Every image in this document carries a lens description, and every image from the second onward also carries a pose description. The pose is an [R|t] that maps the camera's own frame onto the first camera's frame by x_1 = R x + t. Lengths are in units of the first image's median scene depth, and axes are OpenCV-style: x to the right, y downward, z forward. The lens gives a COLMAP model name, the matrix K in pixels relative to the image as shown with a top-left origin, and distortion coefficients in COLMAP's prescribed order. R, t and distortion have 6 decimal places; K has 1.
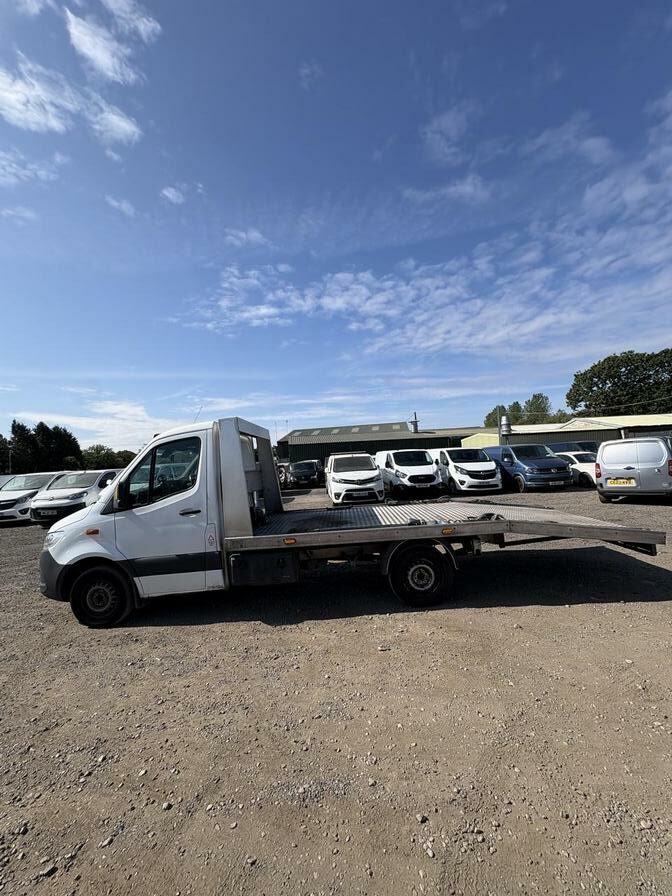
lens RADIAL K [[359.7, 0, 336.0], [0, 359.7, 448.0], [0, 0, 1]] dist [0.000595, -0.000136]
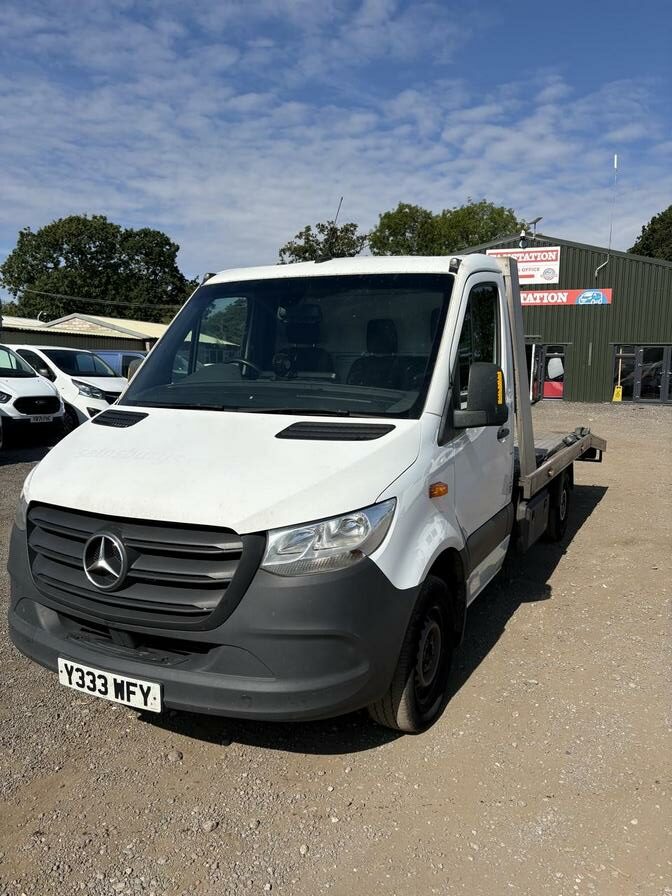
lens RADIAL K [[687.6, 0, 336.0], [0, 687.6, 448.0], [0, 0, 1]] dist [0.029696, 0.011785]
pose [[0.433965, -0.037929, 0.900131, -0.212700], [-0.073334, 0.994311, 0.077253, 0.021339], [-0.897940, -0.099535, 0.428715, 0.119641]]
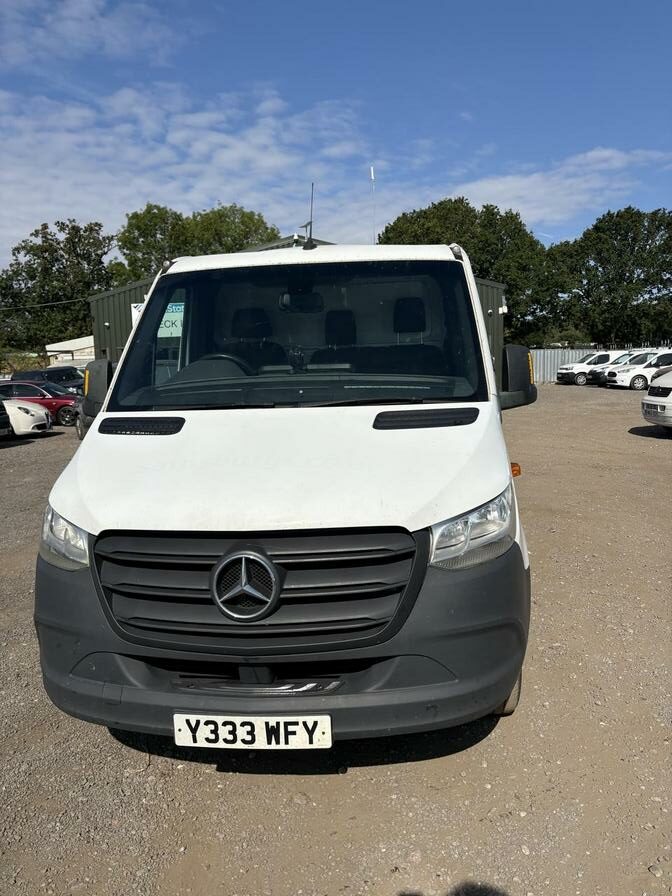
lens RADIAL K [[683.2, 0, 338.8], [0, 683.2, 438.1], [0, 0, 1]] dist [0.087724, -0.092423]
pose [[0.087766, -0.043783, 0.995178, -0.220449], [-0.006392, 0.998988, 0.044514, 0.025562], [-0.996121, -0.010268, 0.087398, 0.170822]]
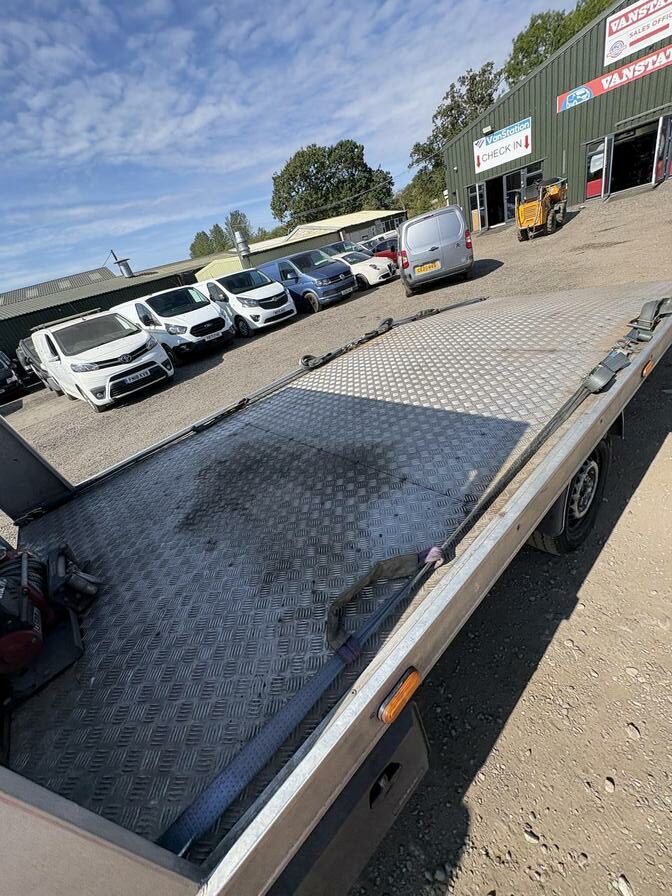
lens RADIAL K [[356.8, 0, 336.0], [0, 356.8, 448.0], [0, 0, 1]] dist [0.001011, 0.000157]
pose [[0.723927, -0.449920, 0.522974, -0.028314], [0.200925, 0.862710, 0.464069, 0.007488], [-0.659969, -0.230873, 0.714940, 0.135363]]
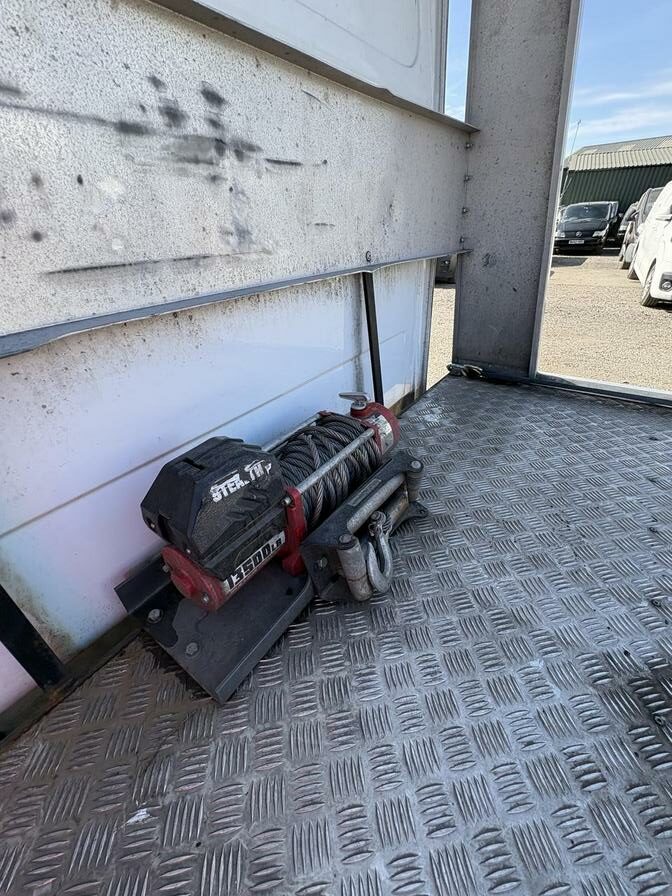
lens RADIAL K [[359.7, 0, 336.0], [0, 359.7, 448.0], [0, 0, 1]] dist [0.000595, -0.000136]
pose [[0.826165, 0.327301, -0.458612, -0.029428], [0.002294, 0.812006, 0.583644, 0.018760], [0.563423, -0.483239, 0.670100, 0.172514]]
